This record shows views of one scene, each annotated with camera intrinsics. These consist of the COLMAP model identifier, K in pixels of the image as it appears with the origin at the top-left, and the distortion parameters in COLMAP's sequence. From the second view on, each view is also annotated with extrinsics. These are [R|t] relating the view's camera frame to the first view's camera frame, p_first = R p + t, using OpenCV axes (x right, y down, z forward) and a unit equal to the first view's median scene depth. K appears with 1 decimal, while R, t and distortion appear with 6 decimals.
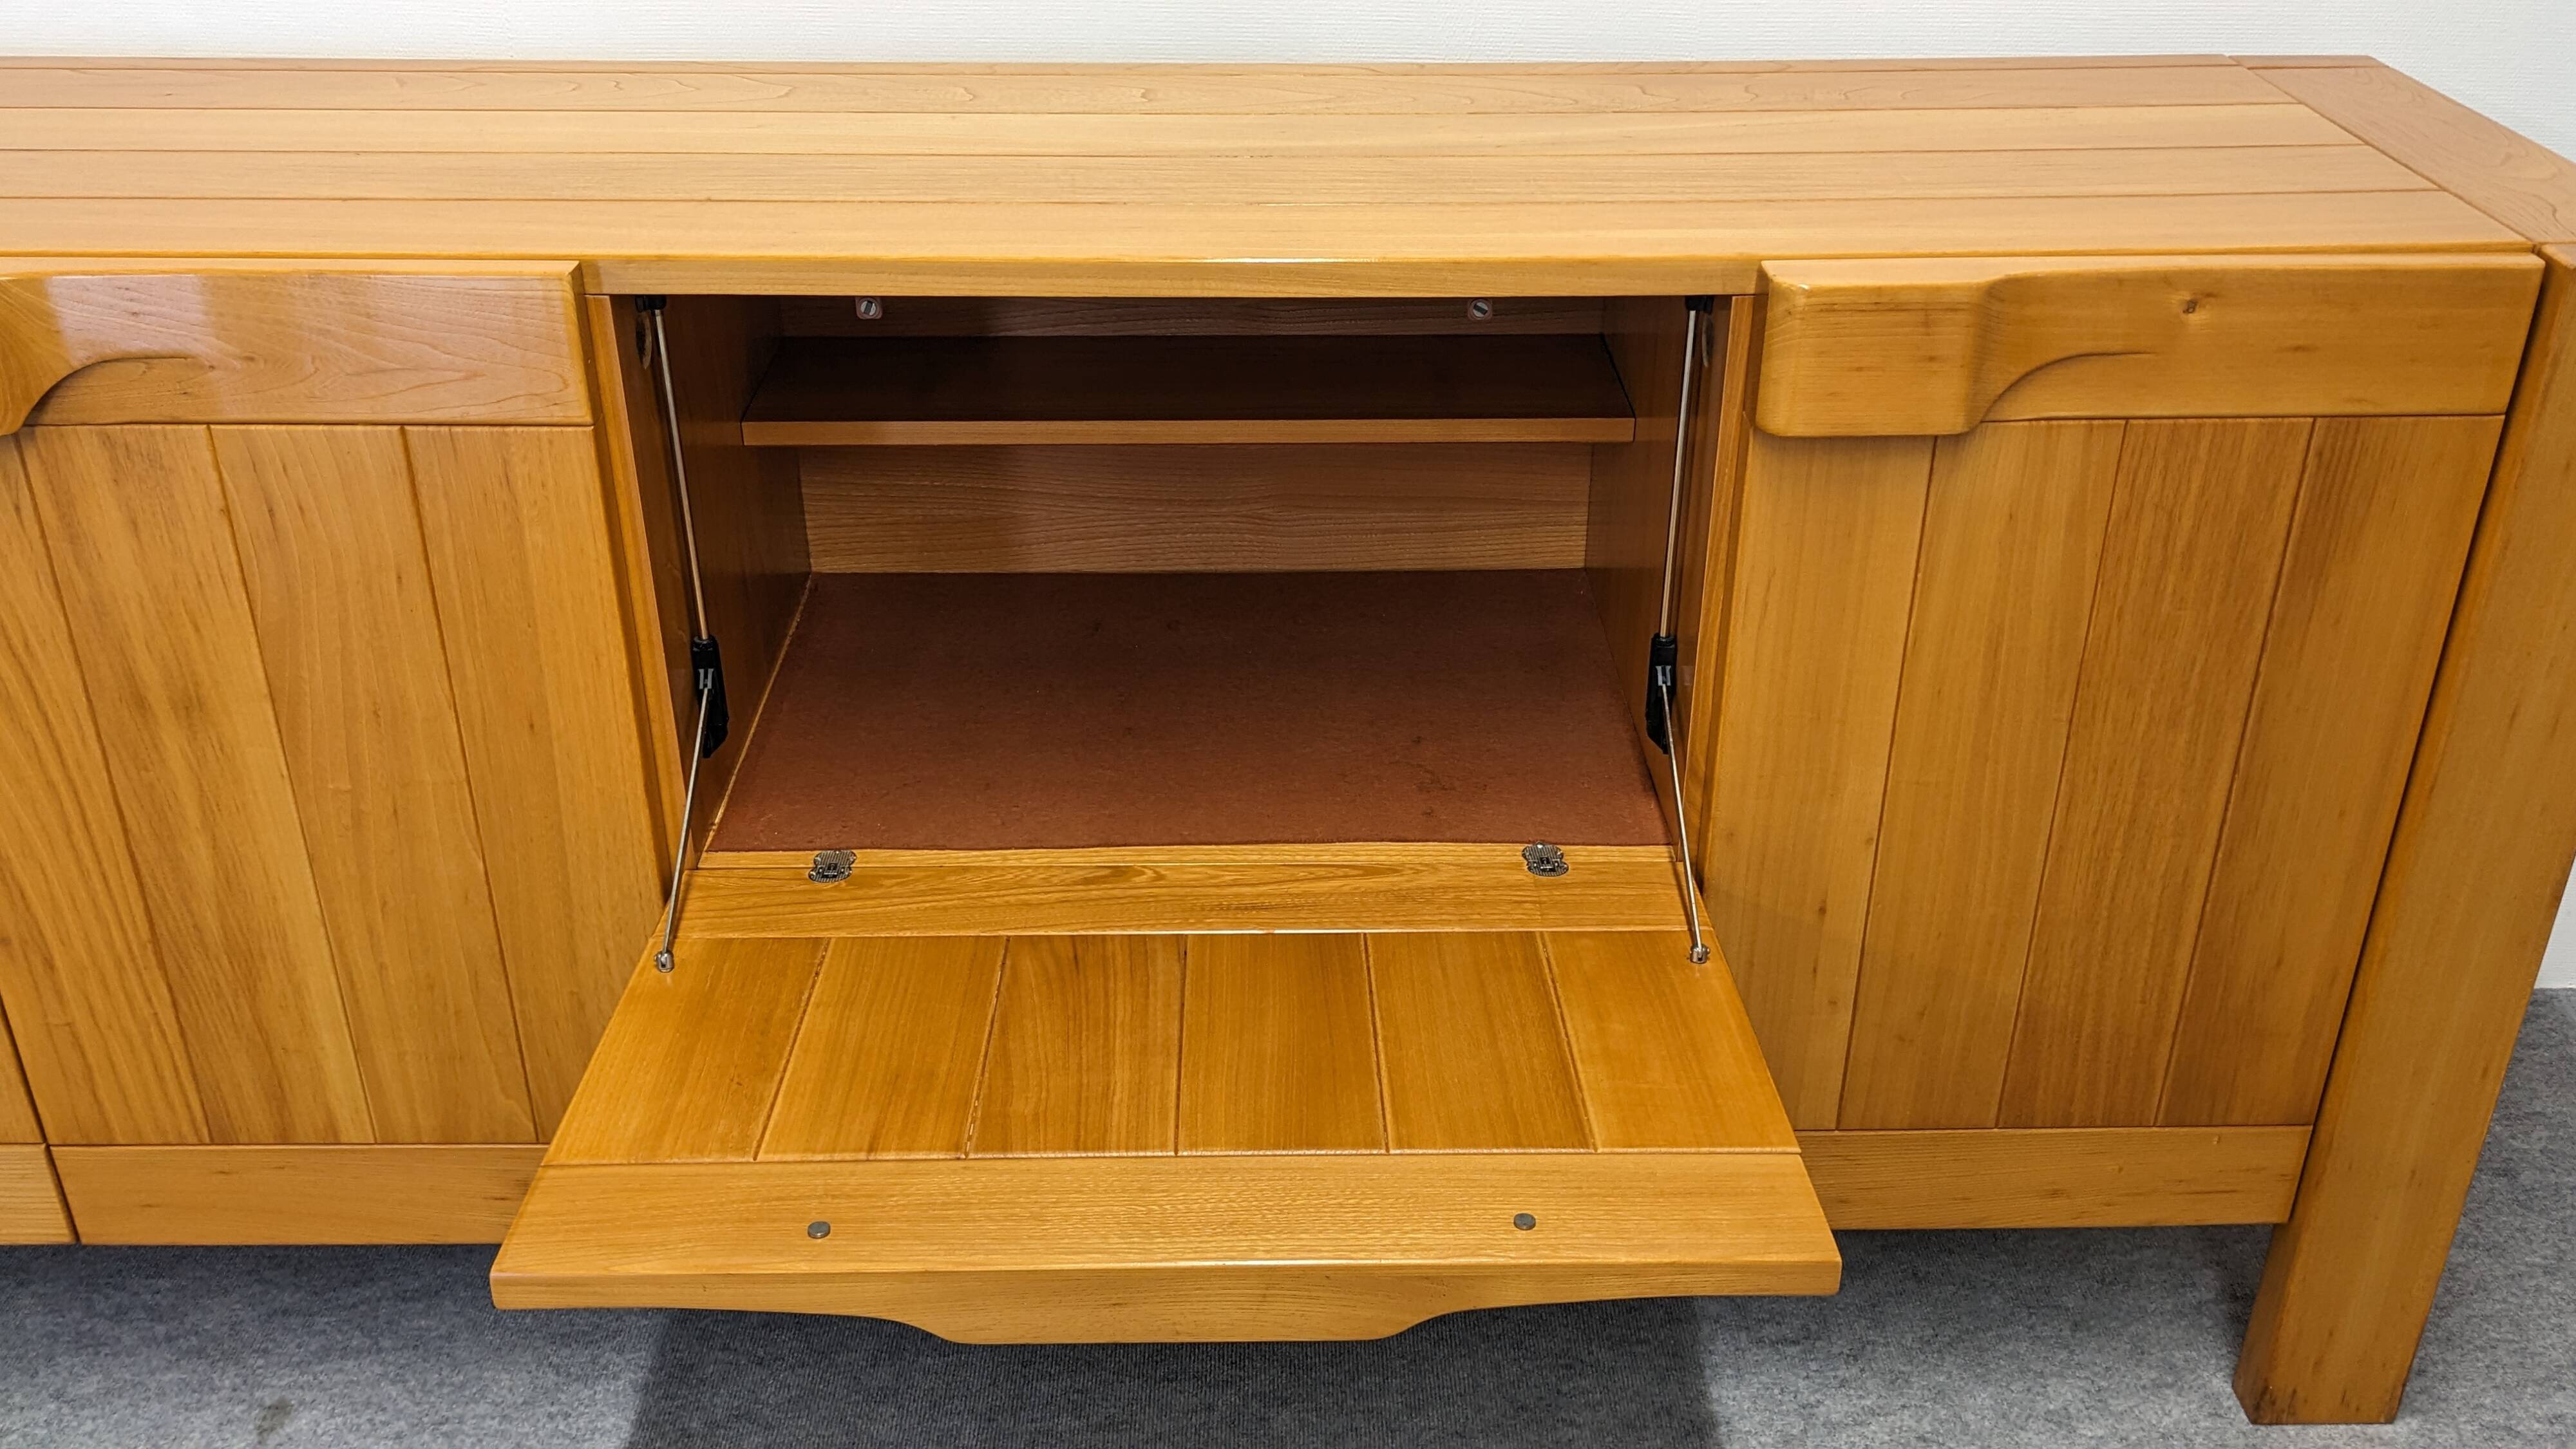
lens RADIAL K [[2294.0, 0, 1294.2], [0, 2294.0, 736.2], [0, 0, 1]] dist [0.056676, -0.087008]
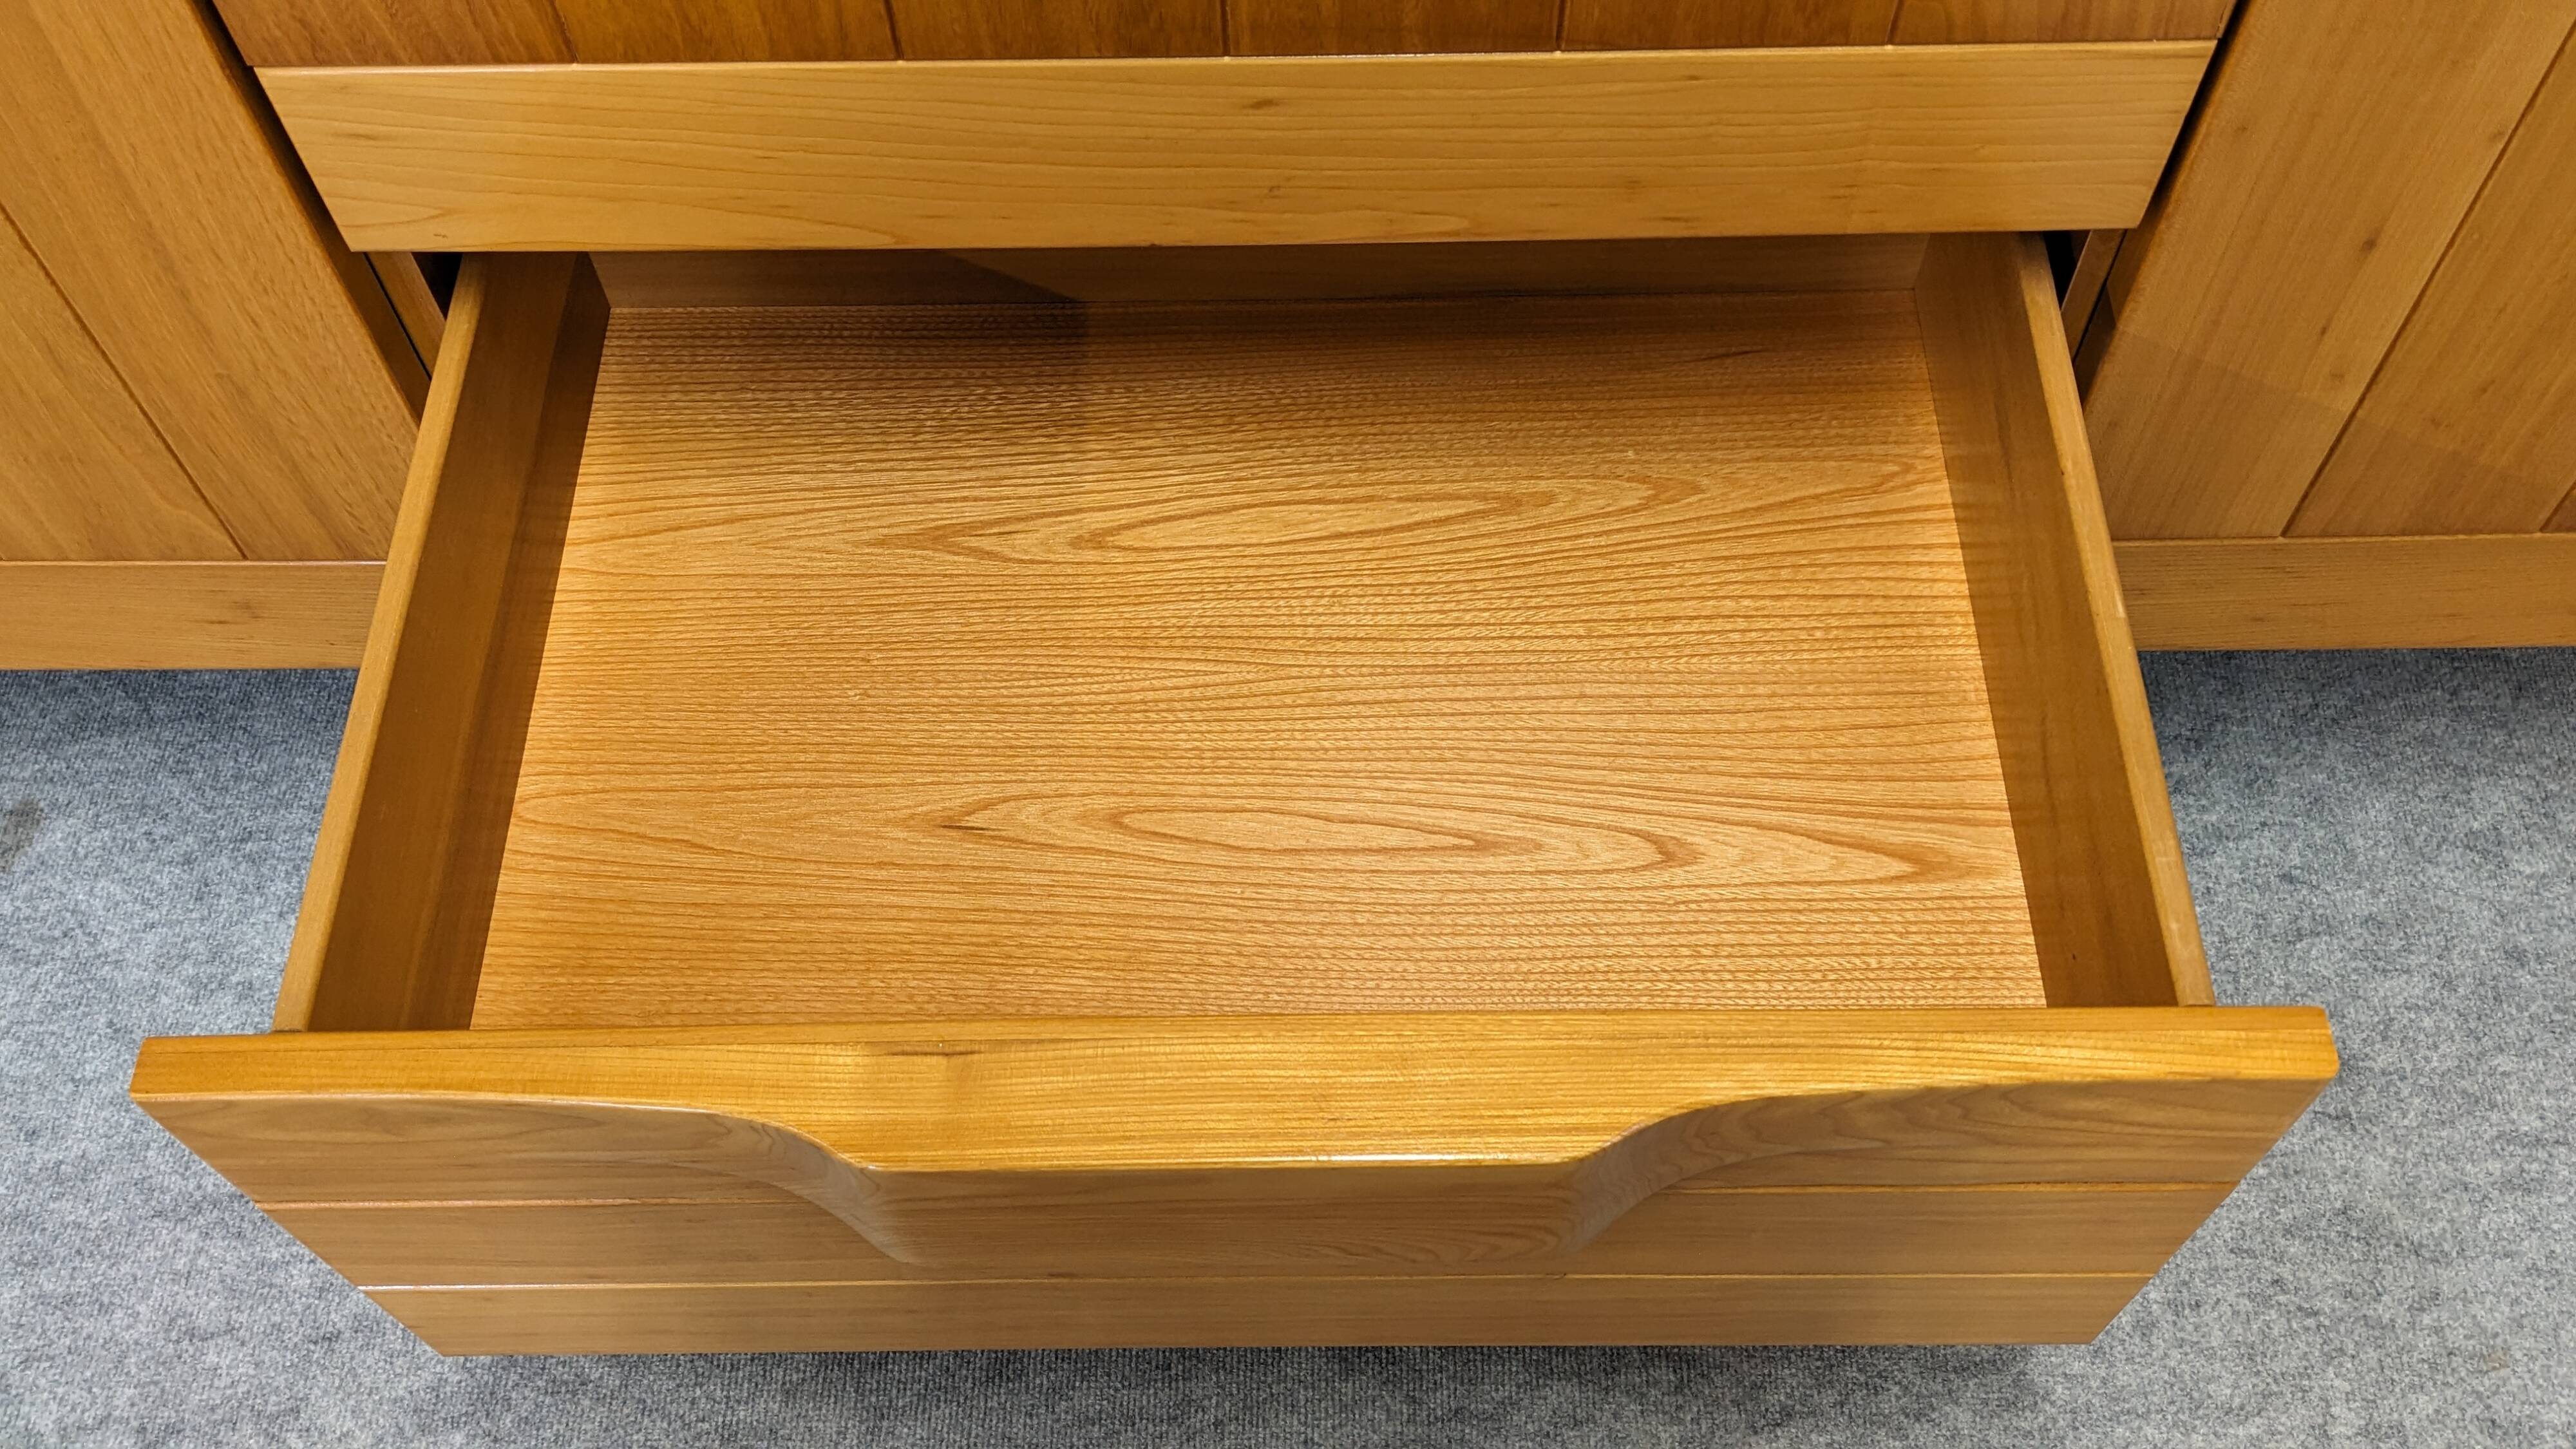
lens RADIAL K [[2285.7, 0, 1277.7], [0, 2285.7, 733.1], [0, 0, 1]] dist [0.061996, -0.102975]
pose [[0.999231, 0.005611, -0.038804, -0.013328], [0.014341, 0.868827, 0.494908, -0.101919], [0.036490, -0.495084, 0.868079, 0.443172]]
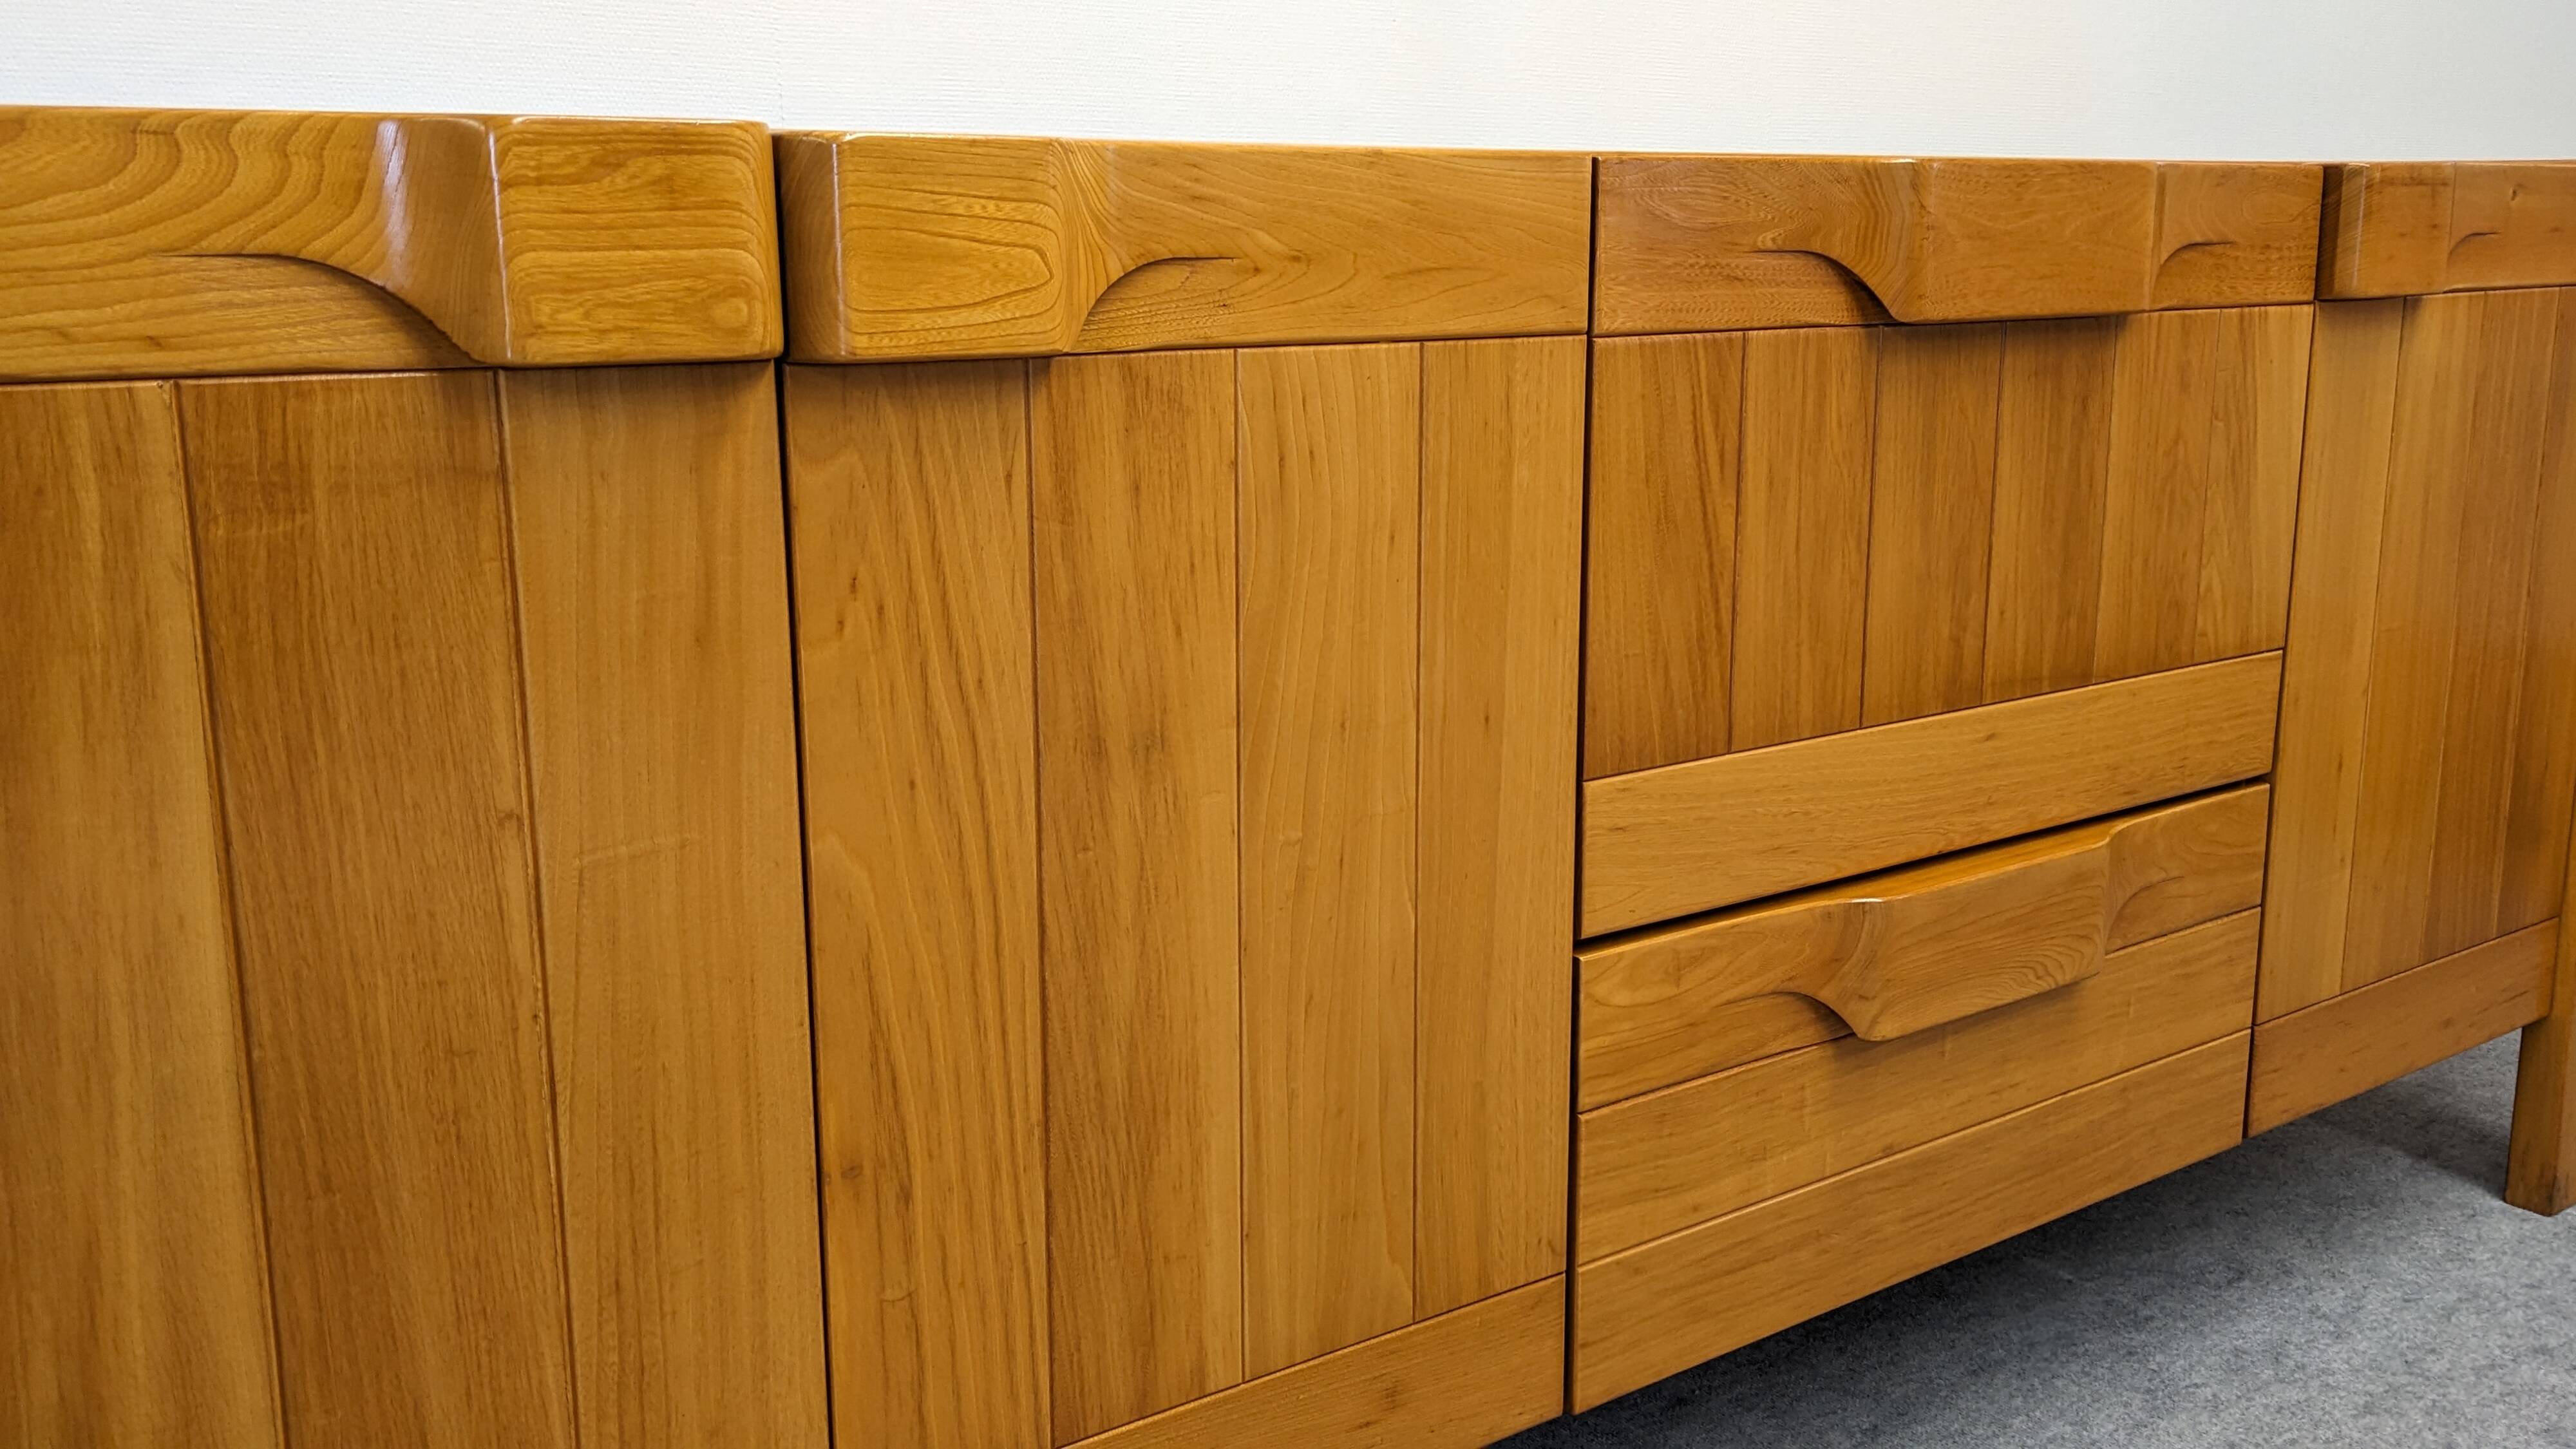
lens RADIAL K [[2226.3, 0, 1275.9], [0, 2226.3, 678.5], [0, 0, 1]] dist [0.078000, -0.144574]
pose [[0.830438, -0.119846, 0.544068, -0.786495], [0.278265, 0.935273, -0.218708, 0.130270], [-0.482641, 0.333018, 0.810035, 0.348726]]
